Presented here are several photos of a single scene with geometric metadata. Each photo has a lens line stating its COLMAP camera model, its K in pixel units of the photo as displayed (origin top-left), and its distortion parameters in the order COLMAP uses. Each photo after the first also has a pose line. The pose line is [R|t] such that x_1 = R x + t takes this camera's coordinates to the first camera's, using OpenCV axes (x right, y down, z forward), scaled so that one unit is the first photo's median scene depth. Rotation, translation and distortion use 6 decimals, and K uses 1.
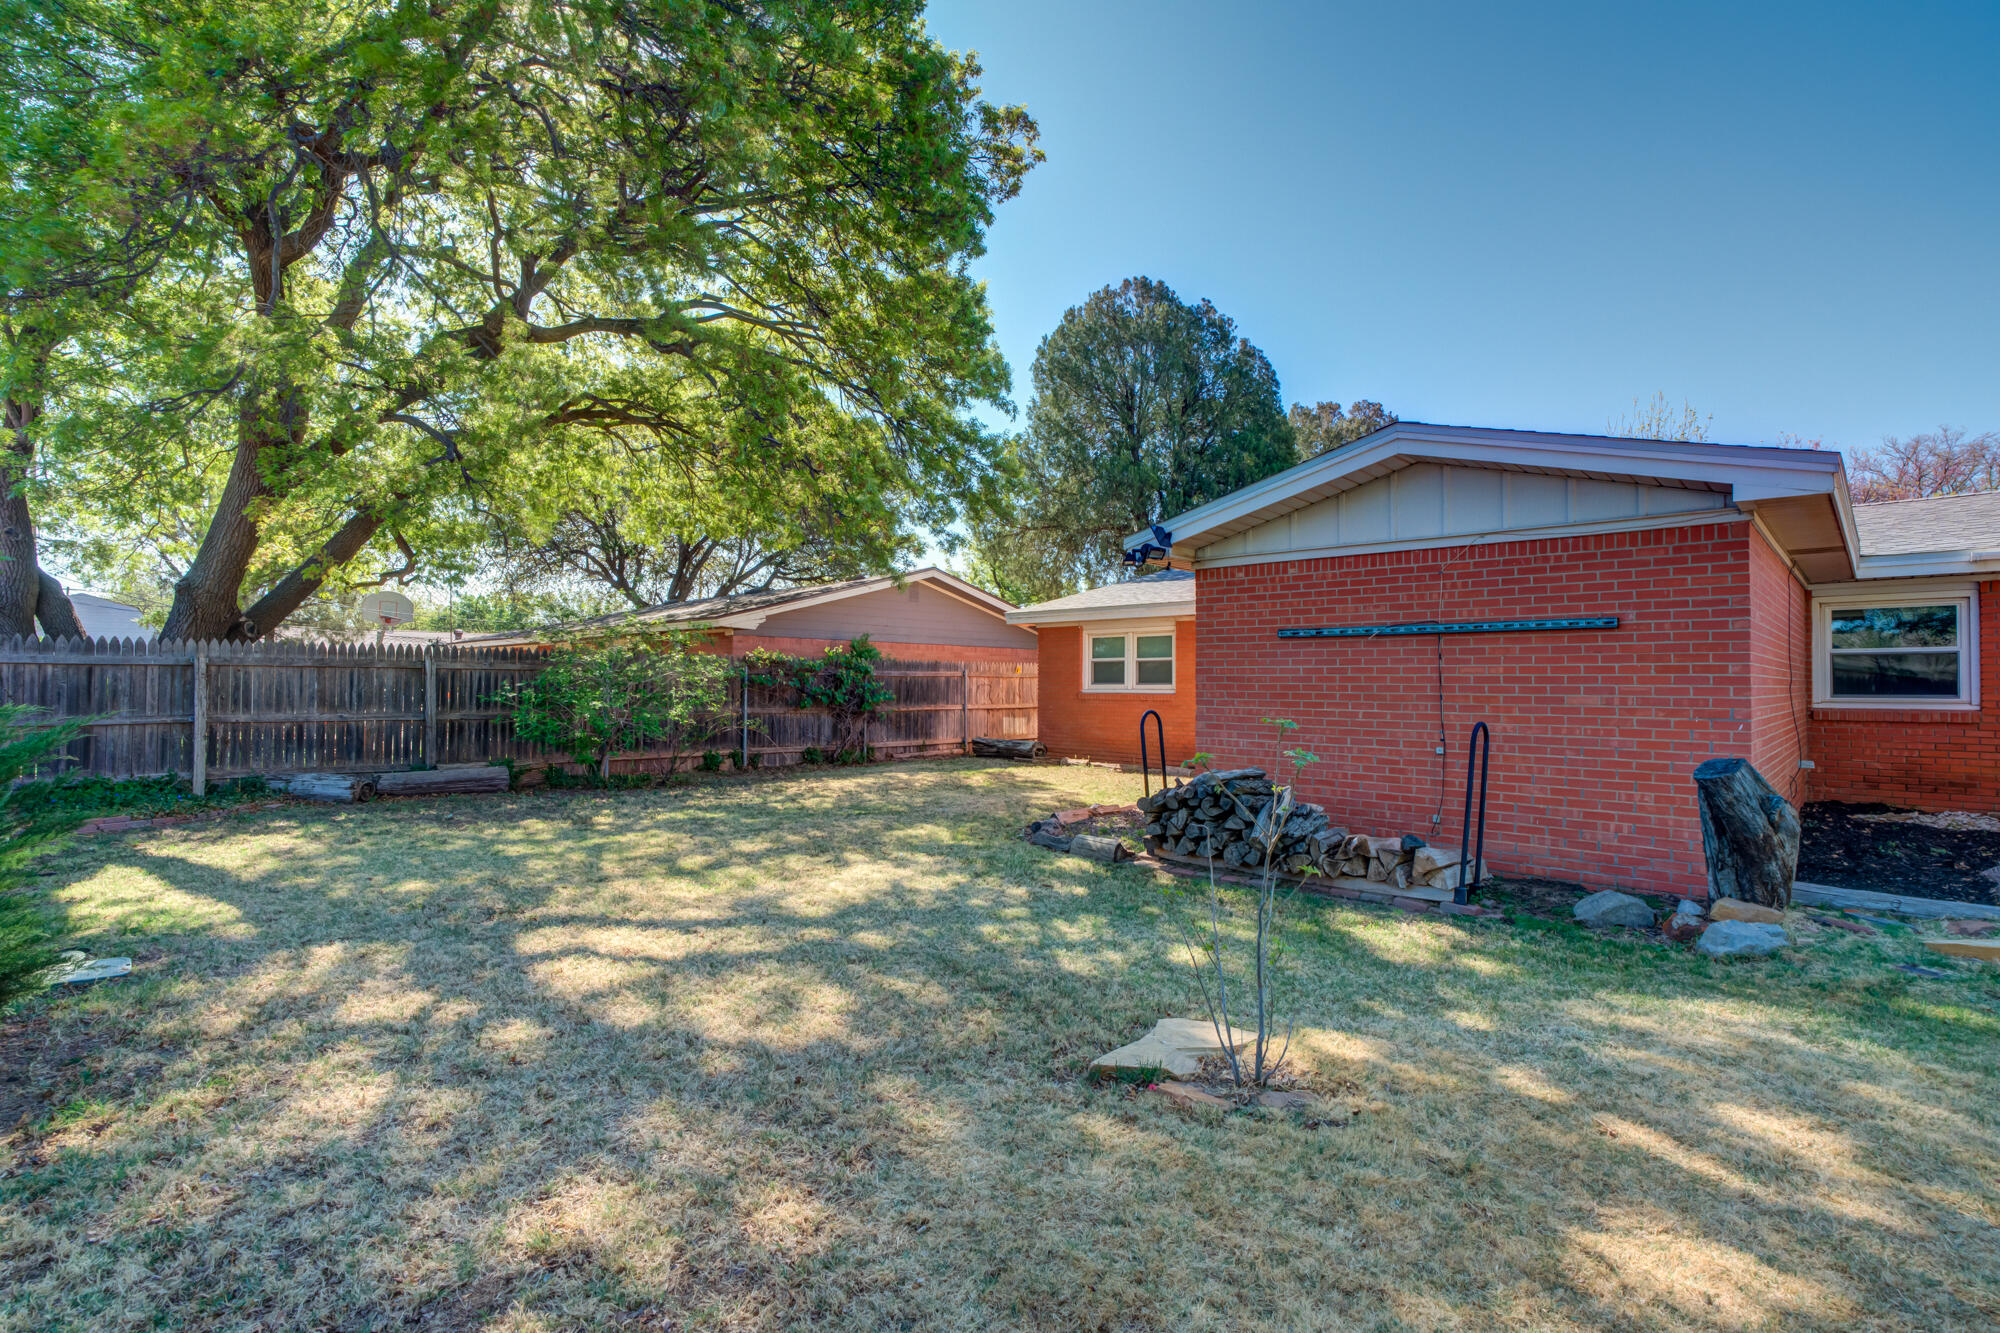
lens RADIAL K [[946.2, 0, 996.0], [0, 946.2, 680.0], [0, 0, 1]] dist [-0.050780, 0.024916]
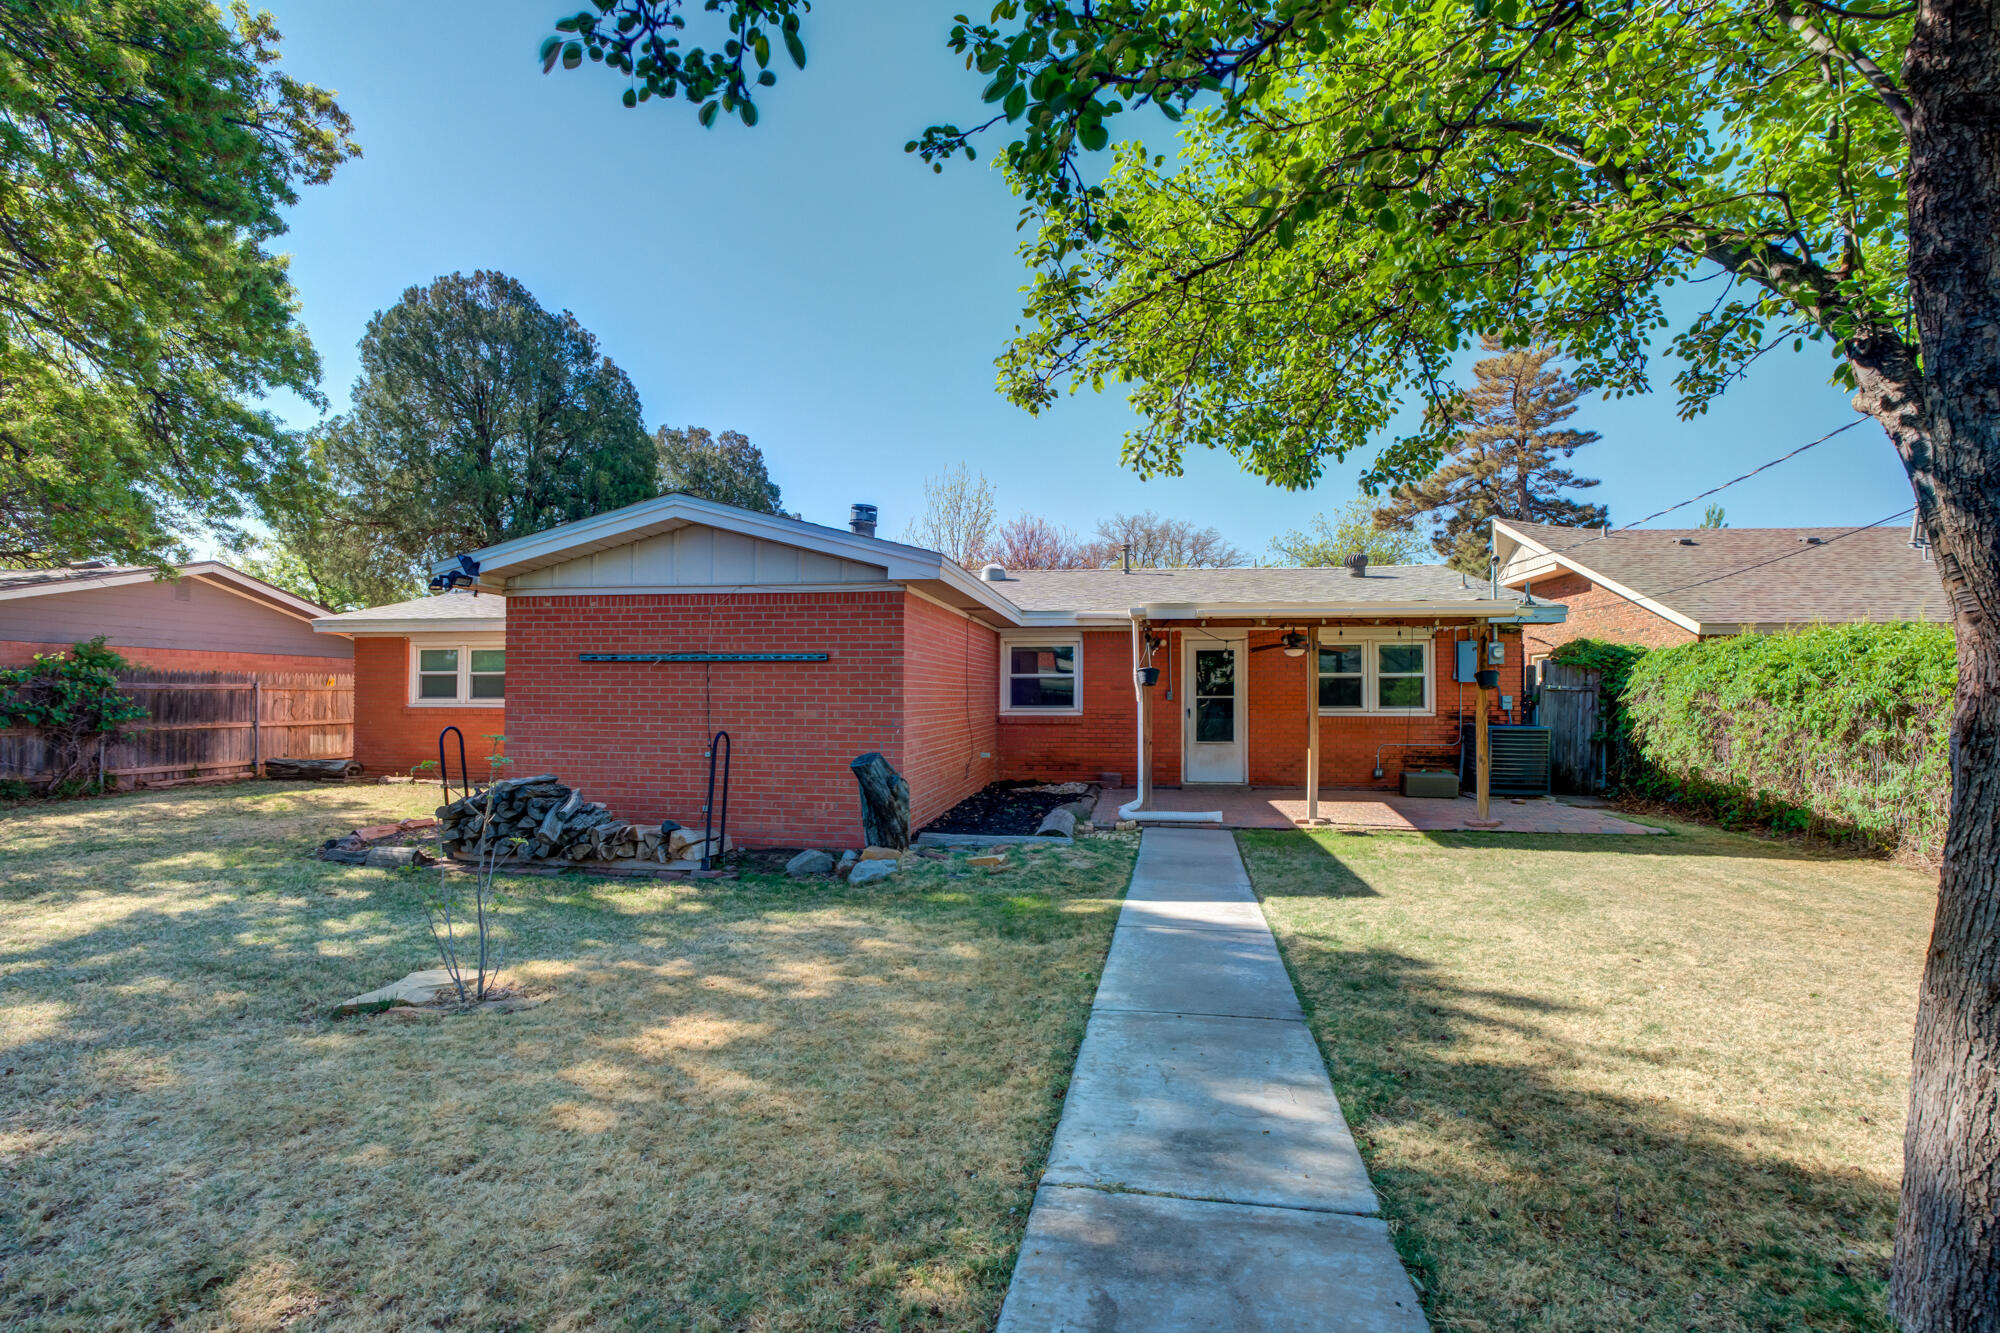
lens RADIAL K [[946.2, 0, 996.0], [0, 946.2, 680.0], [0, 0, 1]] dist [-0.050780, 0.024916]
pose [[0.807011, 0.008175, 0.590480, 0.022327], [-0.002143, 0.999938, -0.010916, -0.007246], [-0.590533, 0.007544, 0.806978, -0.156828]]
